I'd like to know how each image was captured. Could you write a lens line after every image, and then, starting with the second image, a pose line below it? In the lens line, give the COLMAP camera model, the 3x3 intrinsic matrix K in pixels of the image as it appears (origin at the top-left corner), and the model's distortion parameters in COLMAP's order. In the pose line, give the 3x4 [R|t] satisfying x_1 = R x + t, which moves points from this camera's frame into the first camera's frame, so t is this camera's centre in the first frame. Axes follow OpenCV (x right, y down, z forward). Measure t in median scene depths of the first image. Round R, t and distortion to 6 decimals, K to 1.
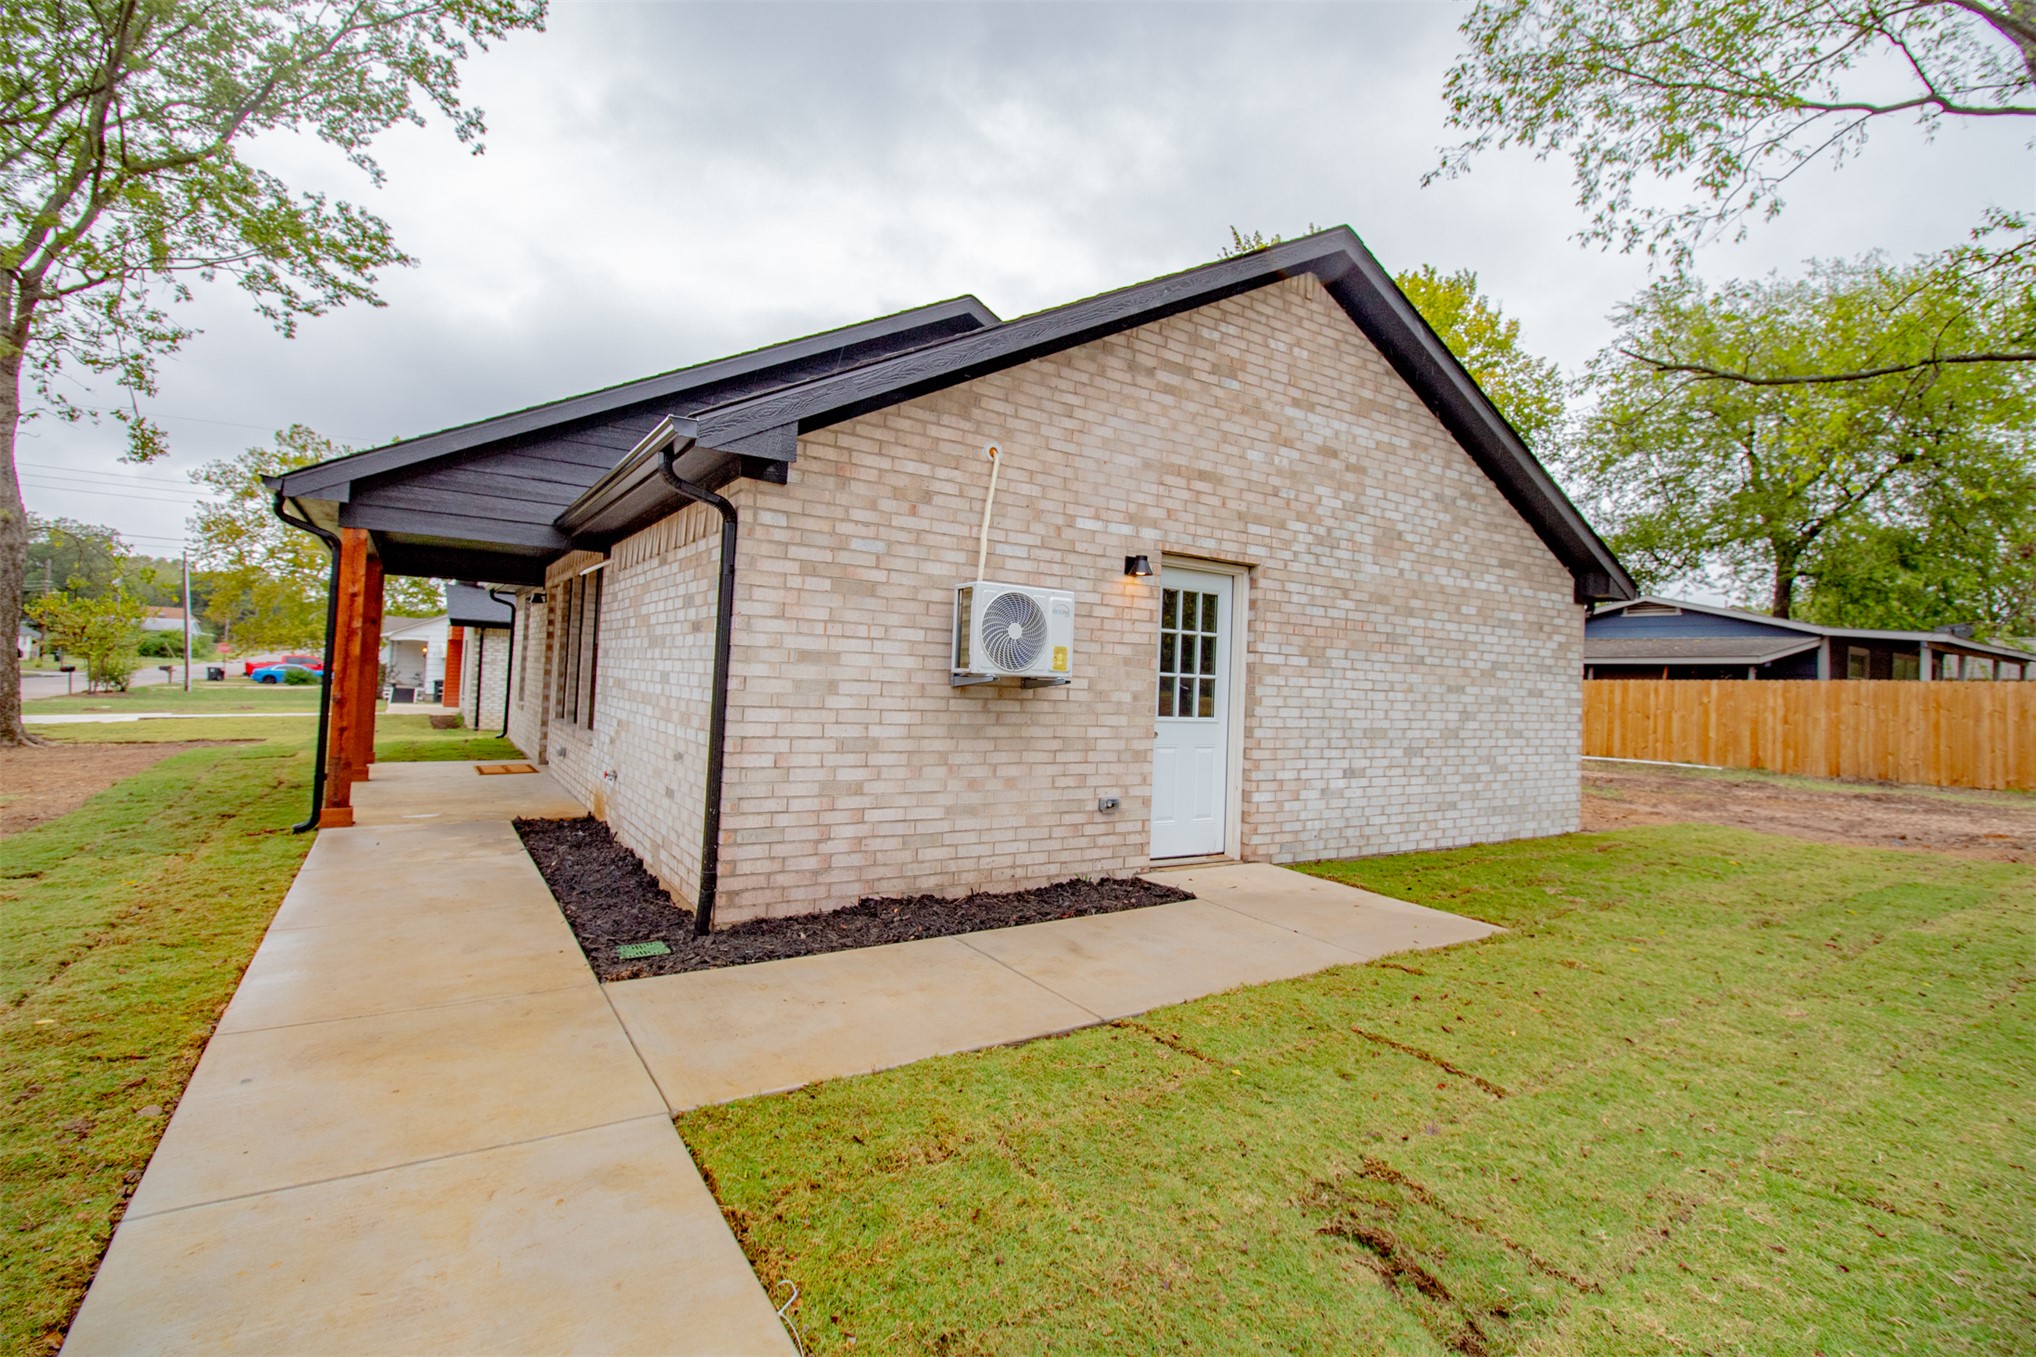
lens RADIAL K [[941.5, 0, 1015.5], [0, 941.5, 667.4], [0, 0, 1]] dist [-0.002811, -0.011326]
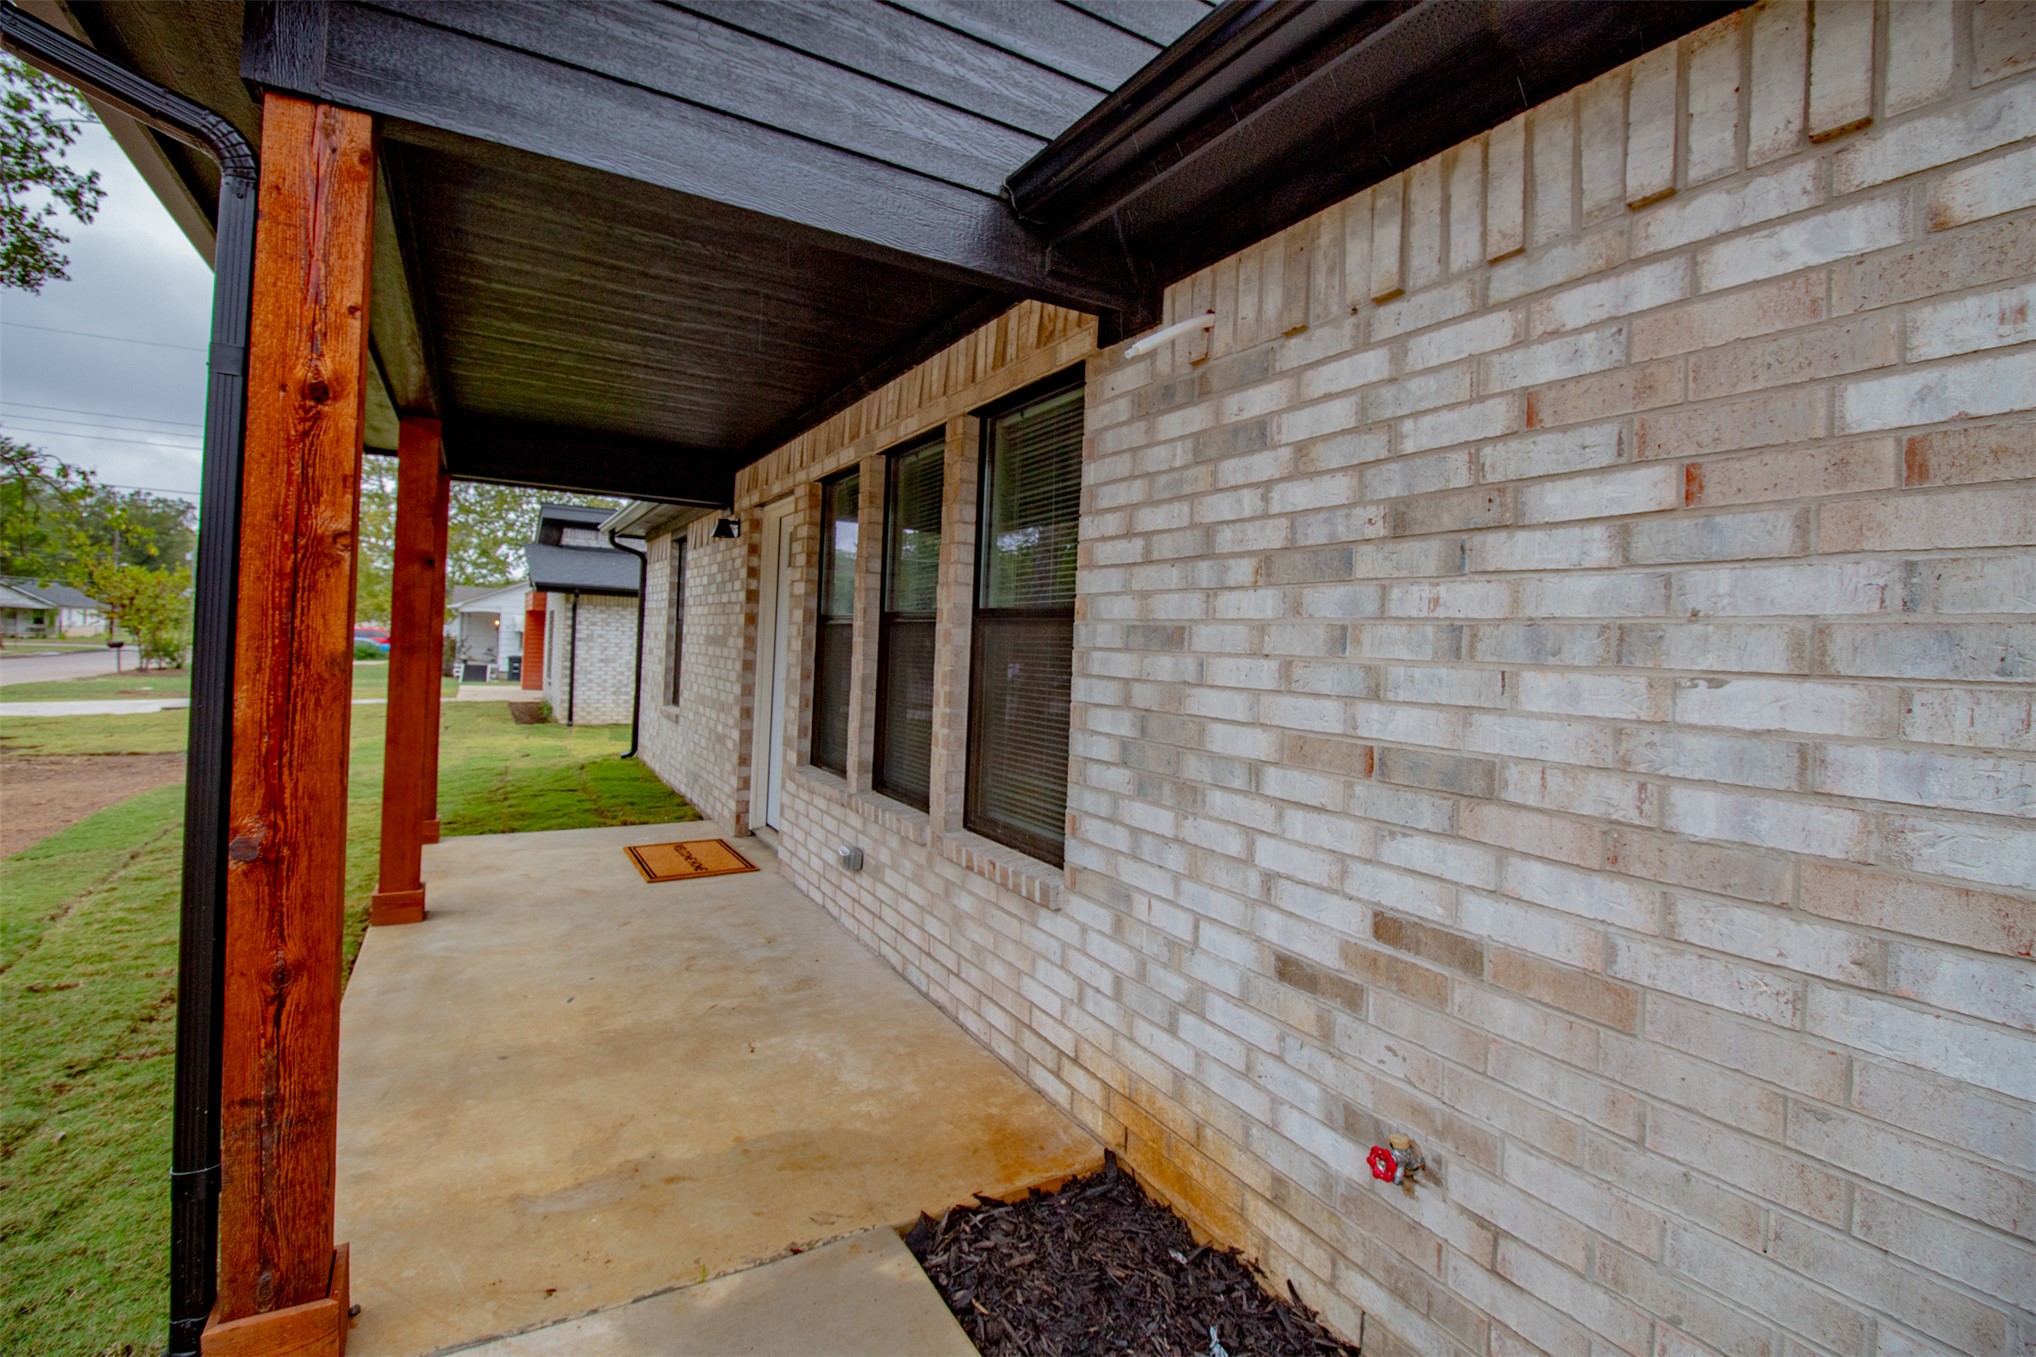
lens RADIAL K [[941.5, 0, 1023.3], [0, 941.5, 669.8], [0, 0, 1]] dist [-0.002811, -0.011326]
pose [[0.998854, -0.000904, -0.047851, -0.121156], [0.002550, 0.999407, 0.034341, -0.004039], [0.047792, -0.034424, 0.998264, 0.180741]]
